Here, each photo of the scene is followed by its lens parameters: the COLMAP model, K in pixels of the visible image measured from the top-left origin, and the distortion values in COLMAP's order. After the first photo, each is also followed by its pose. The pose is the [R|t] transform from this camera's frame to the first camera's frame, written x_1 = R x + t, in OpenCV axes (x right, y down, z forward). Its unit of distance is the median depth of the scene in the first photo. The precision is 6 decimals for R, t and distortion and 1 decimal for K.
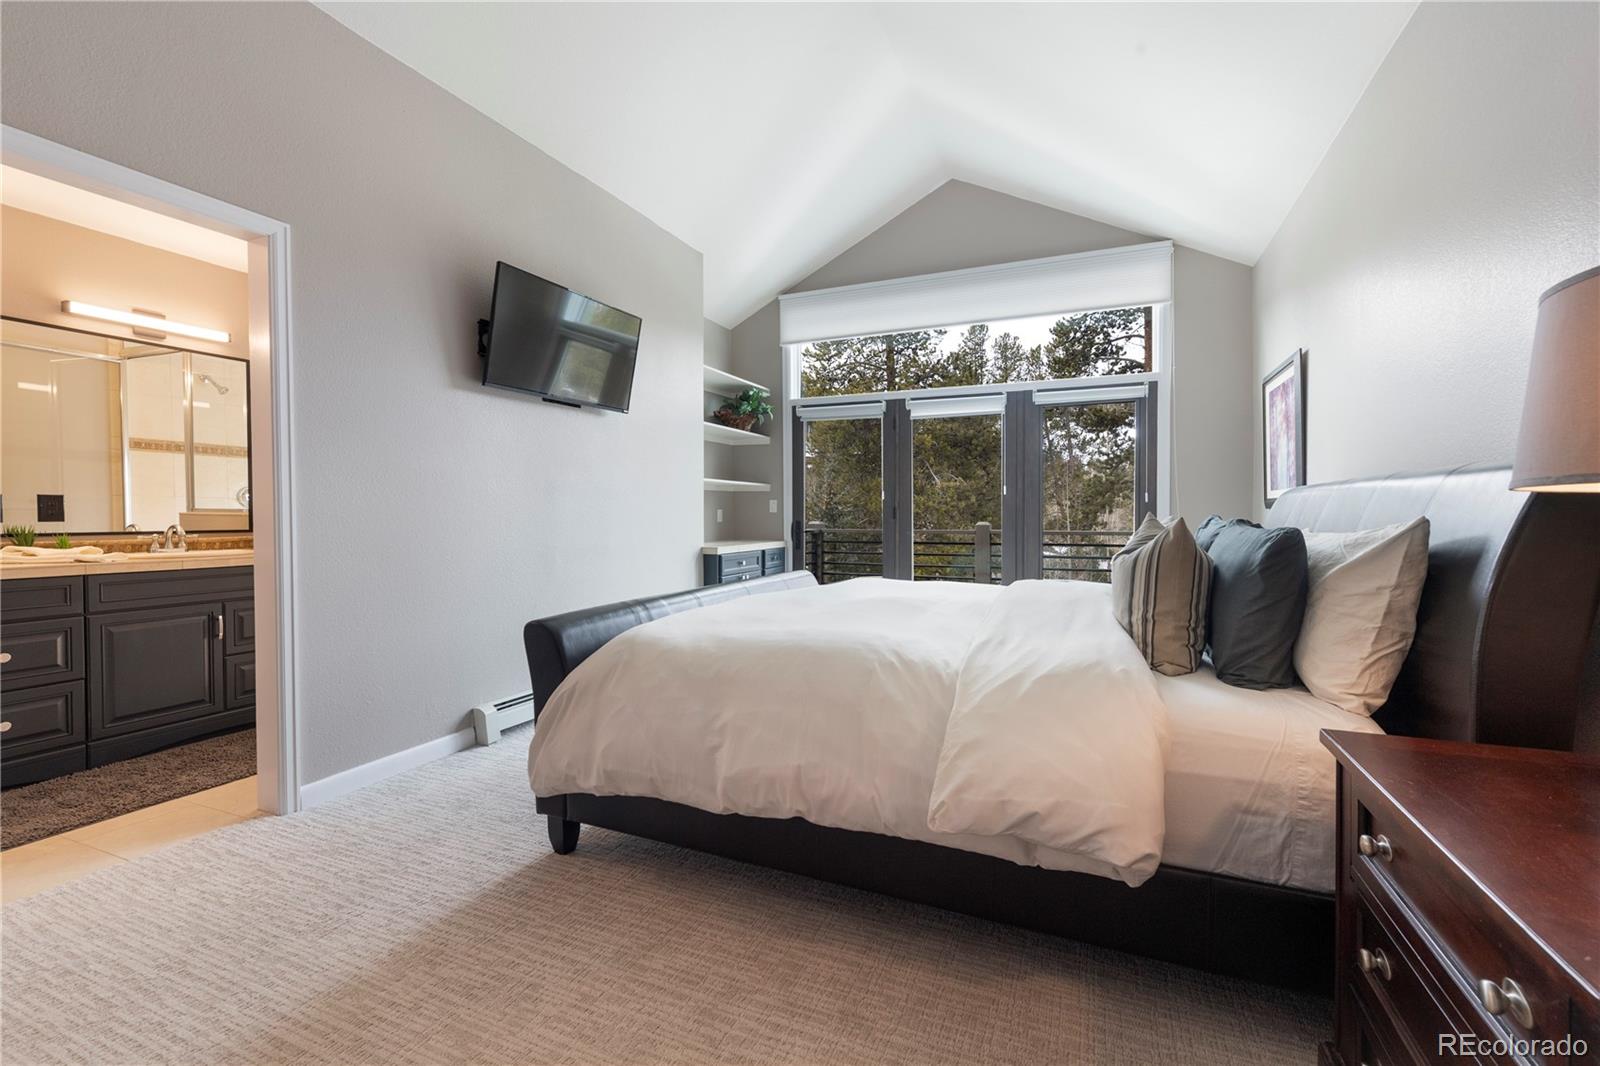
lens RADIAL K [[656.6, 0, 800.6], [0, 656.6, 527.9], [0, 0, 1]] dist [-0.000282, -0.002599]
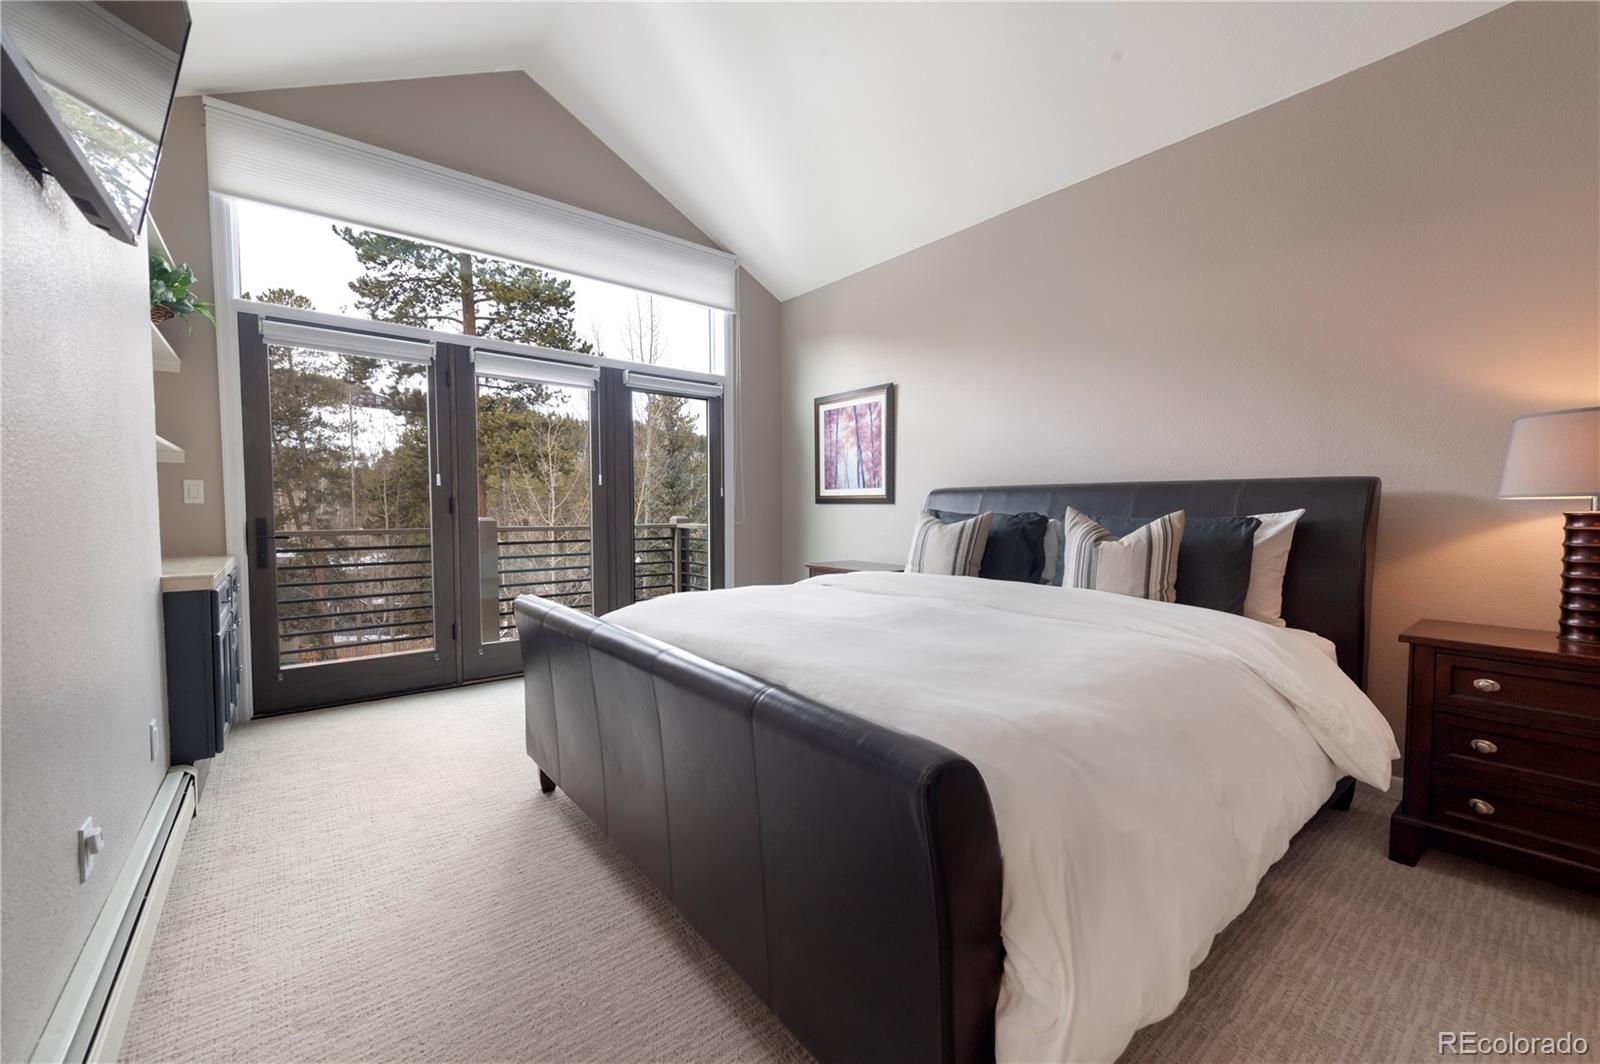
lens RADIAL K [[680.0, 0, 739.2], [0, 680.0, 536.1], [0, 0, 1]] dist [0.001176, 0.000232]
pose [[0.448225, -0.033338, 0.893299, -0.398944], [0.017972, 0.999438, 0.028282, -0.005682], [-0.893740, 0.003378, 0.448572, 0.426825]]
